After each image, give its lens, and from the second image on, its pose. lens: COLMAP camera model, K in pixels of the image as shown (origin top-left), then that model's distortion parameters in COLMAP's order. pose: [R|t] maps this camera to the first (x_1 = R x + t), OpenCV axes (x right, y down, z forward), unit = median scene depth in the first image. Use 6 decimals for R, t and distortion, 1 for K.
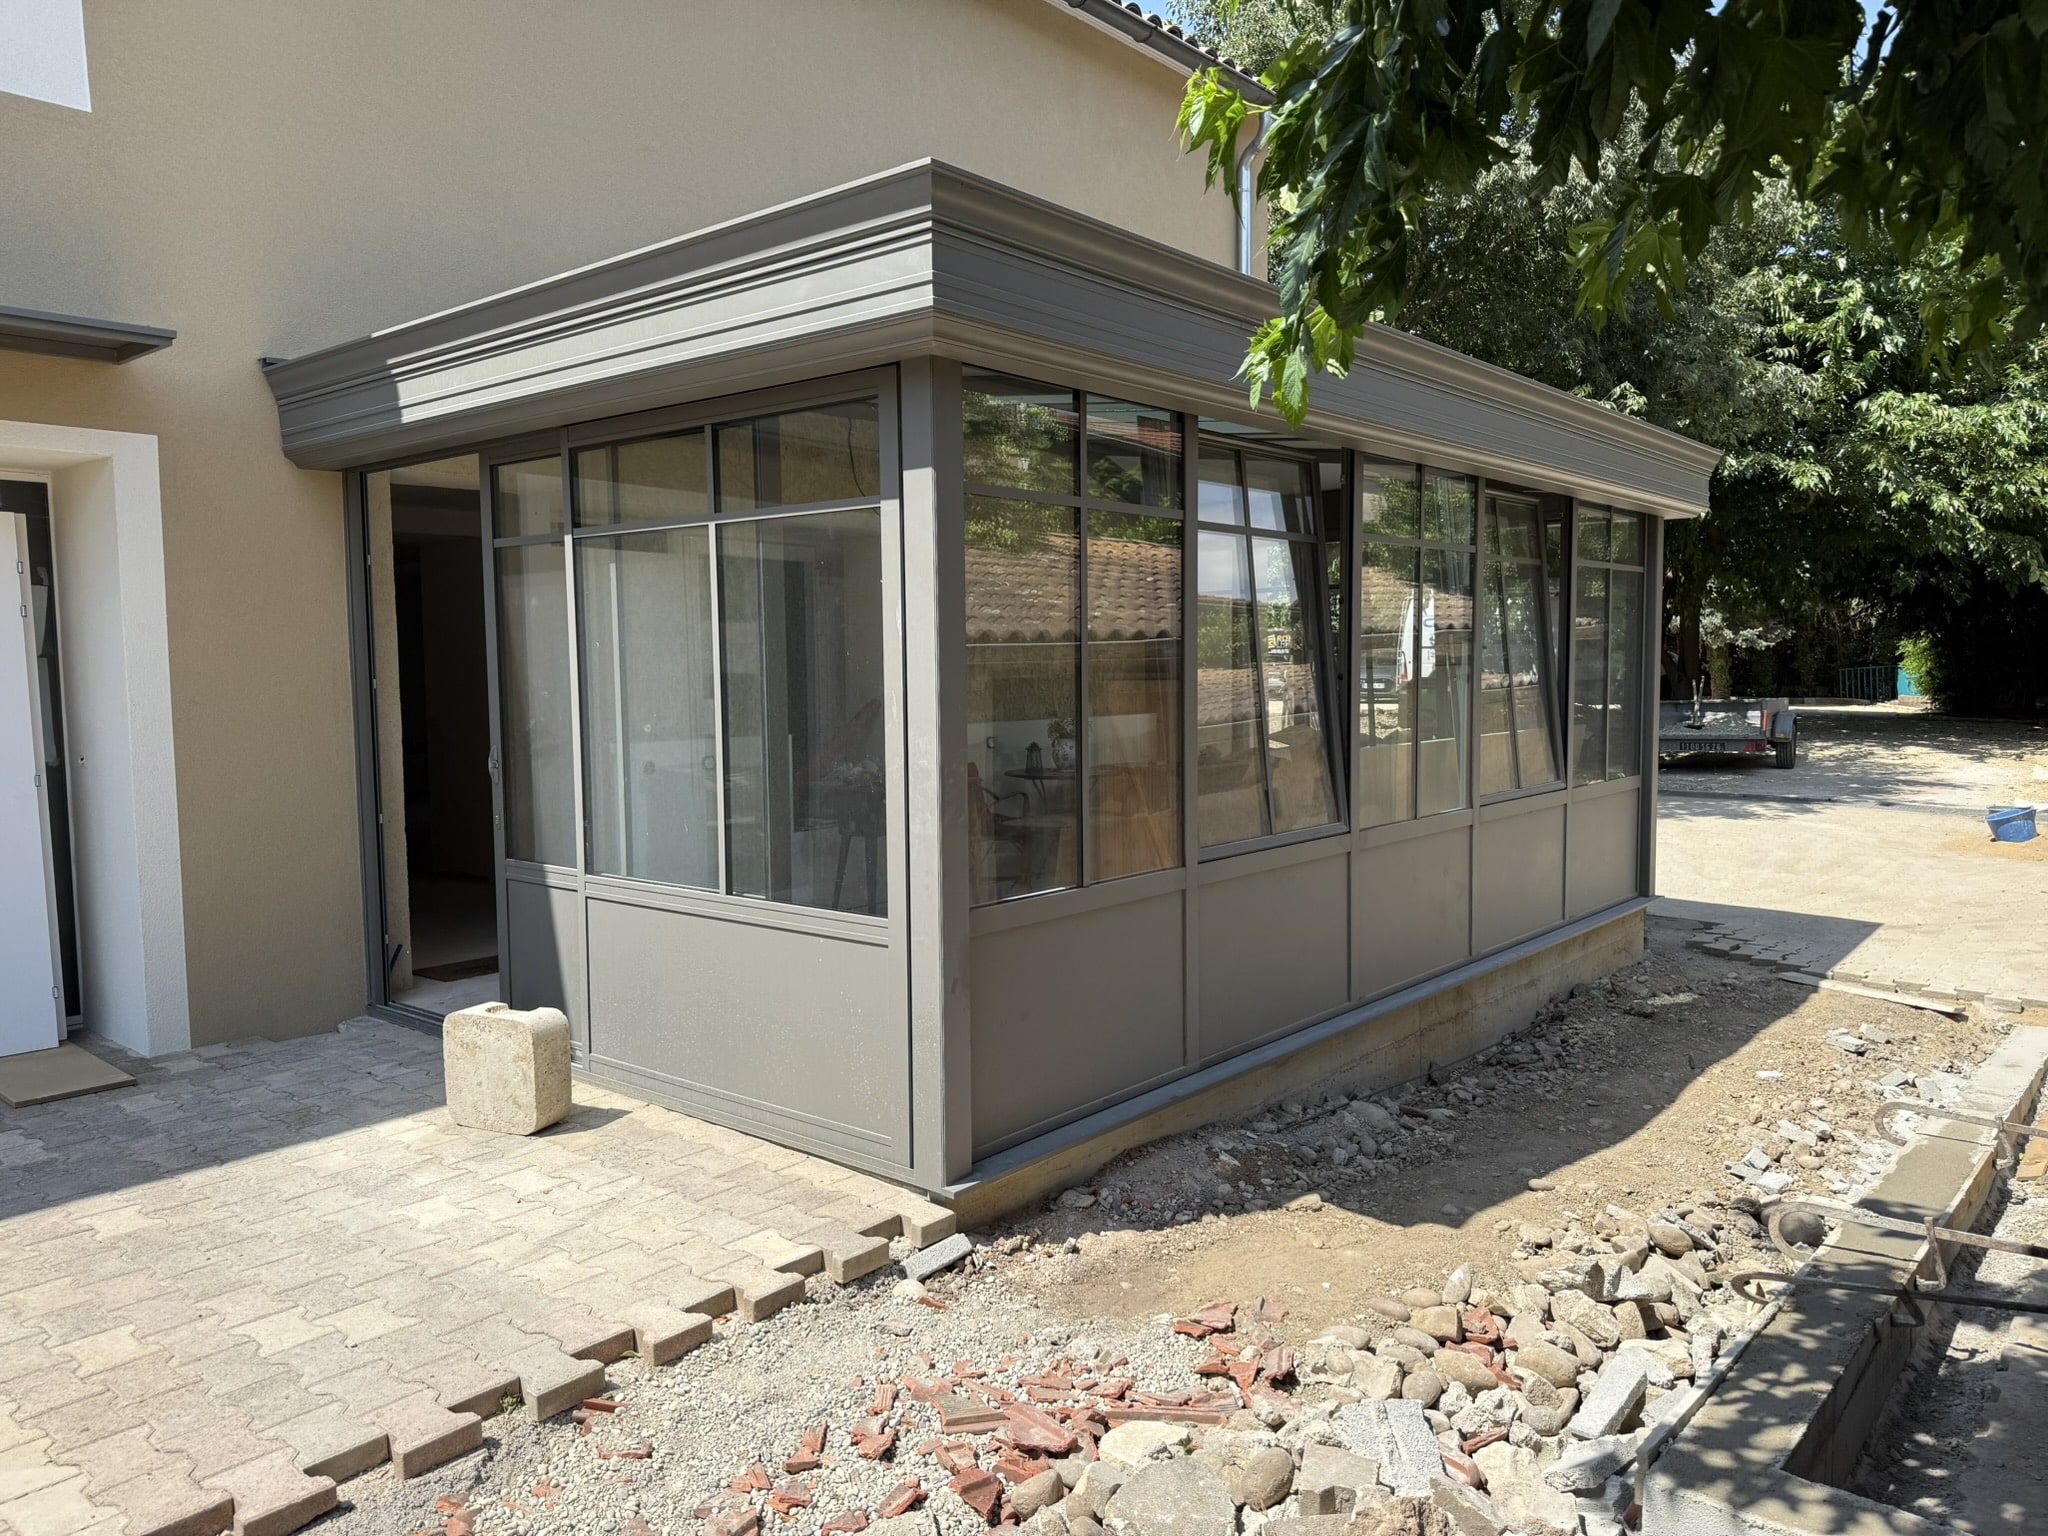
lens RADIAL K [[1446.0, 0, 1022.4], [0, 1446.0, 780.2], [0, 0, 1]] dist [0.040912, -0.057544]
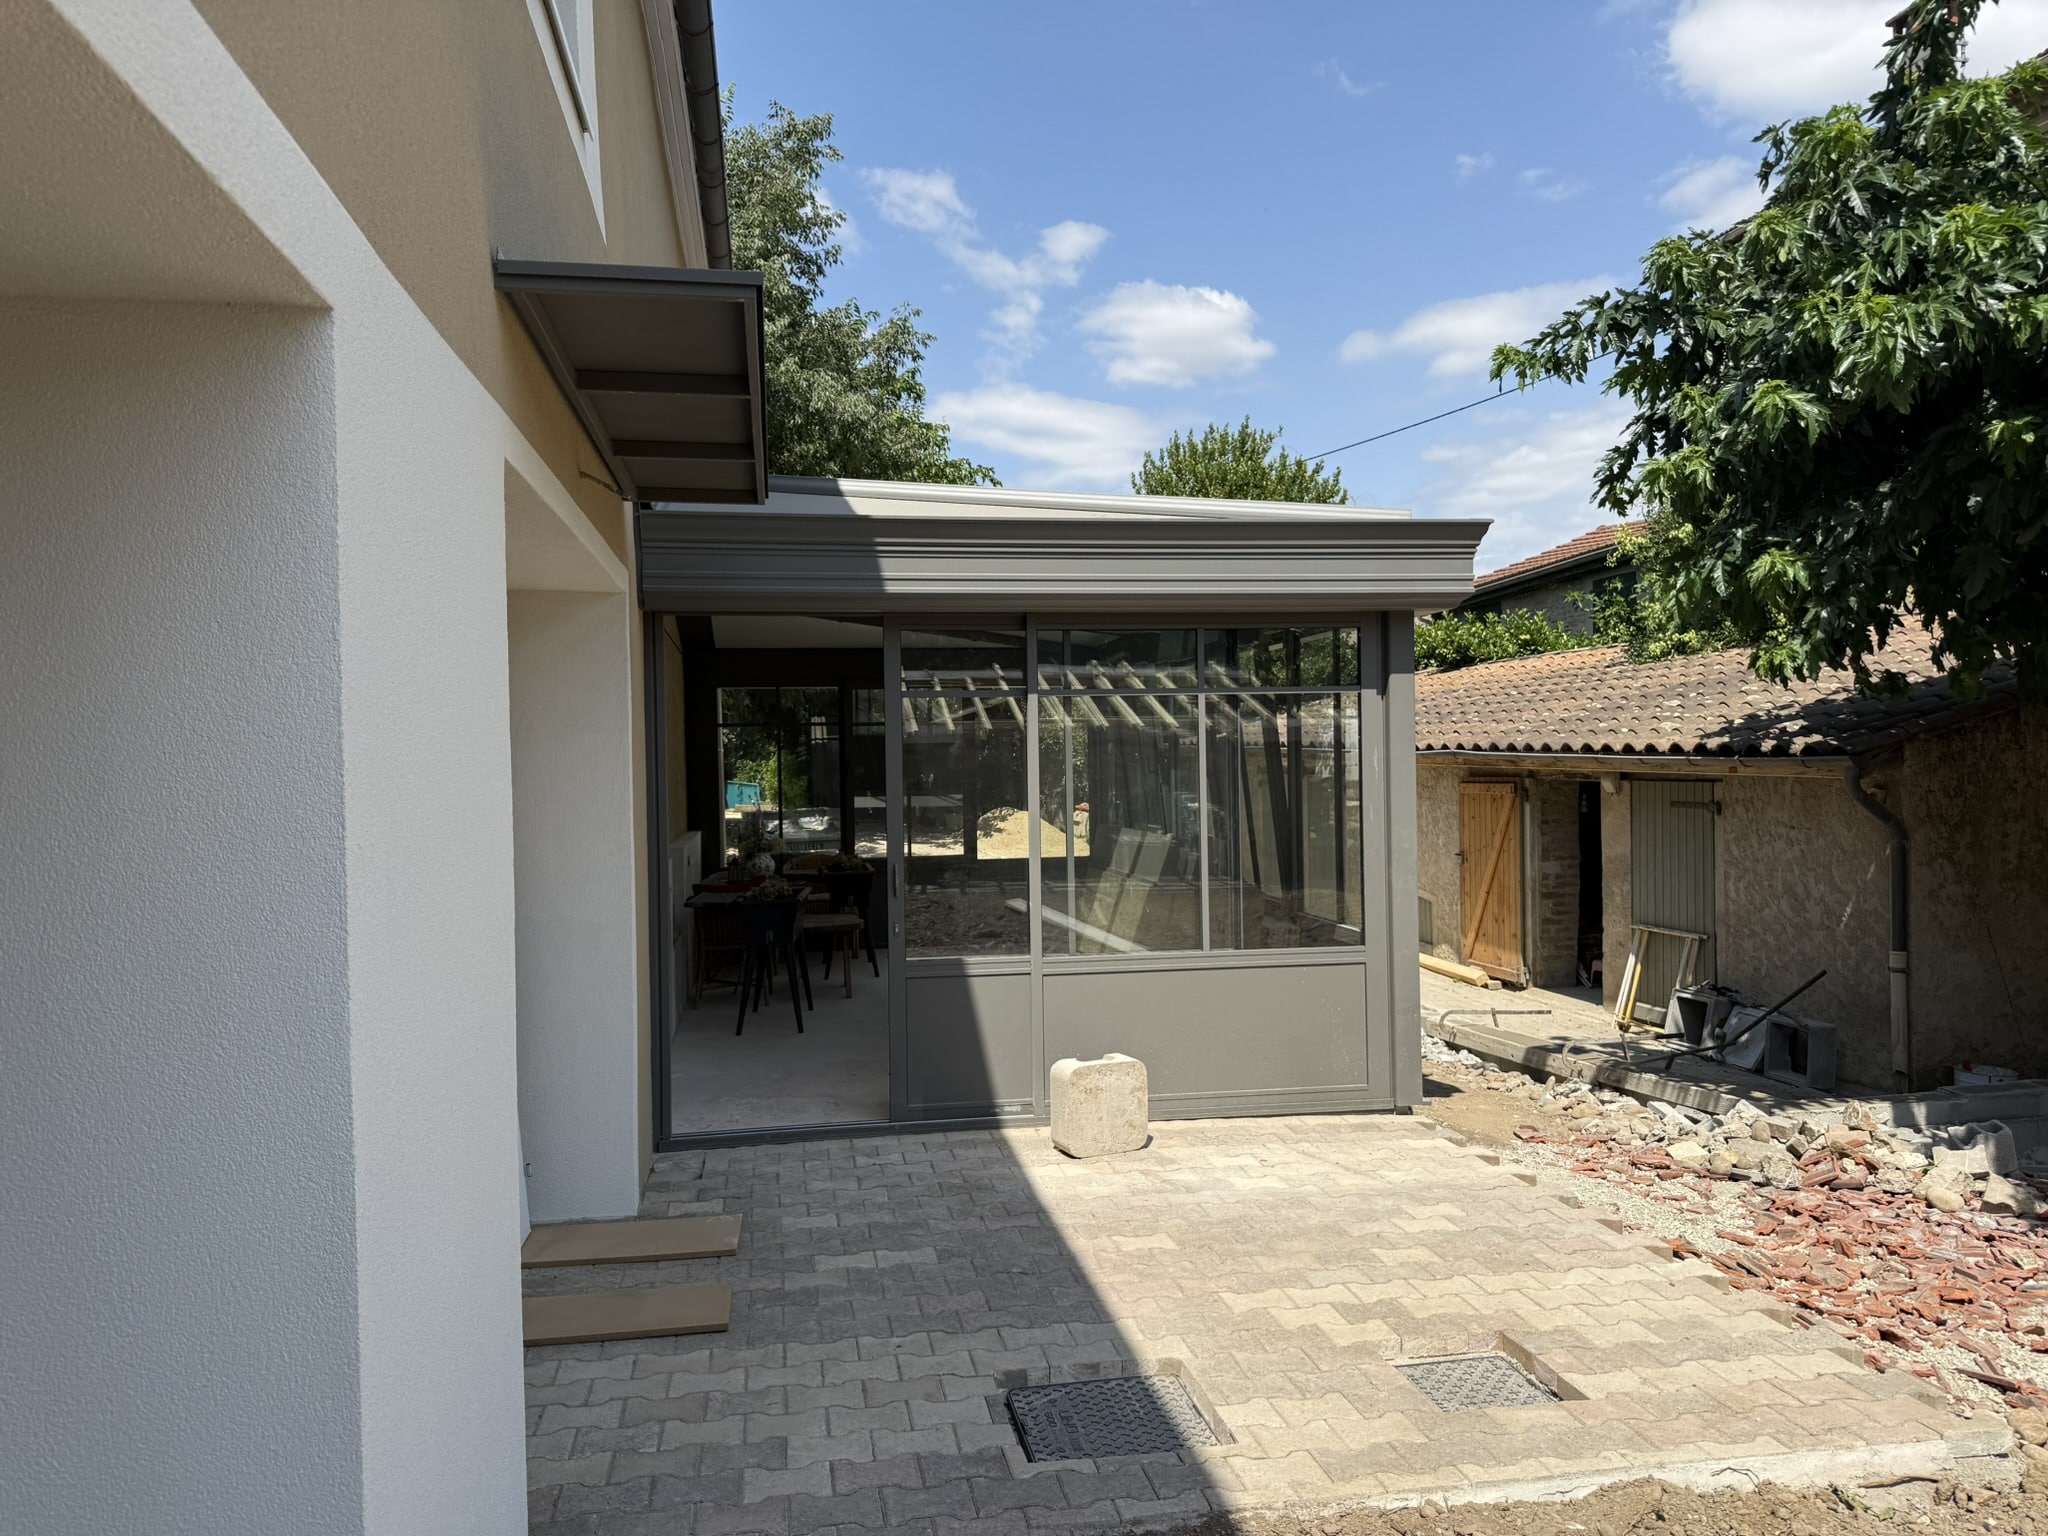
lens RADIAL K [[1432.2, 0, 1019.7], [0, 1432.2, 773.9], [0, 0, 1]] dist [0.124681, -0.055008]
pose [[0.644188, -0.007770, 0.764828, -1.251280], [0.071748, 0.996153, -0.050311, -0.032833], [-0.761495, 0.087284, 0.642267, 0.185901]]
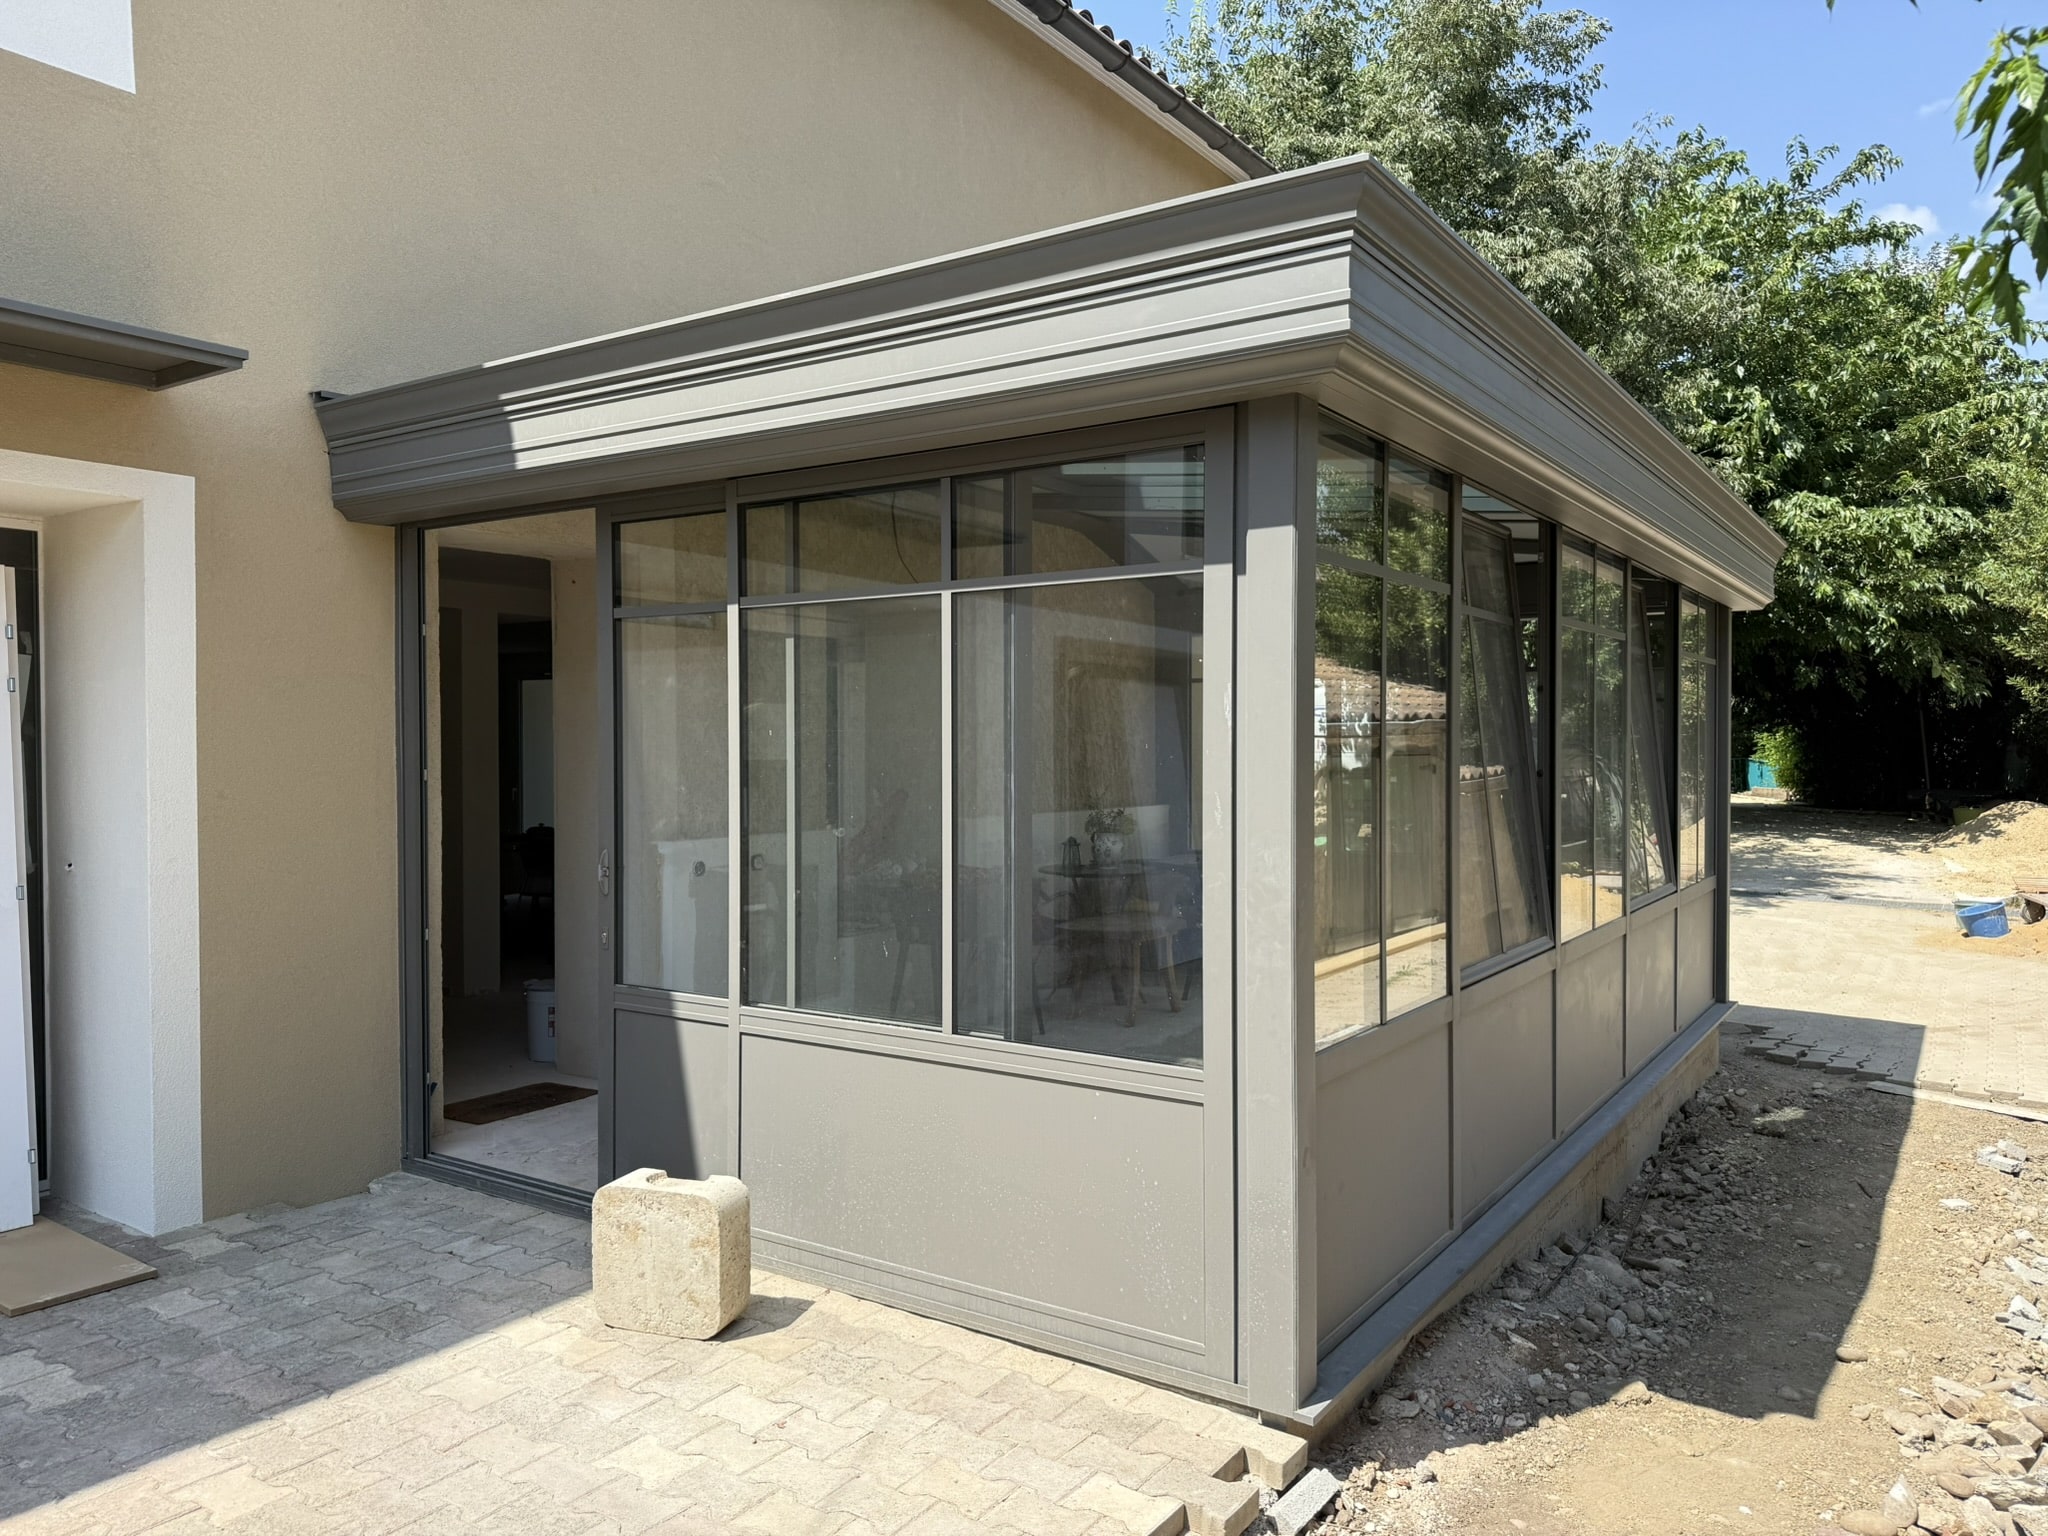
lens RADIAL K [[1451.3, 0, 998.9], [0, 1451.3, 770.3], [0, 0, 1]] dist [0.039070, -0.054641]
pose [[0.995253, 0.006546, 0.097106, -0.230180], [-0.000233, 0.997893, -0.064875, -0.015889], [-0.097326, 0.064544, 0.993157, 0.143637]]
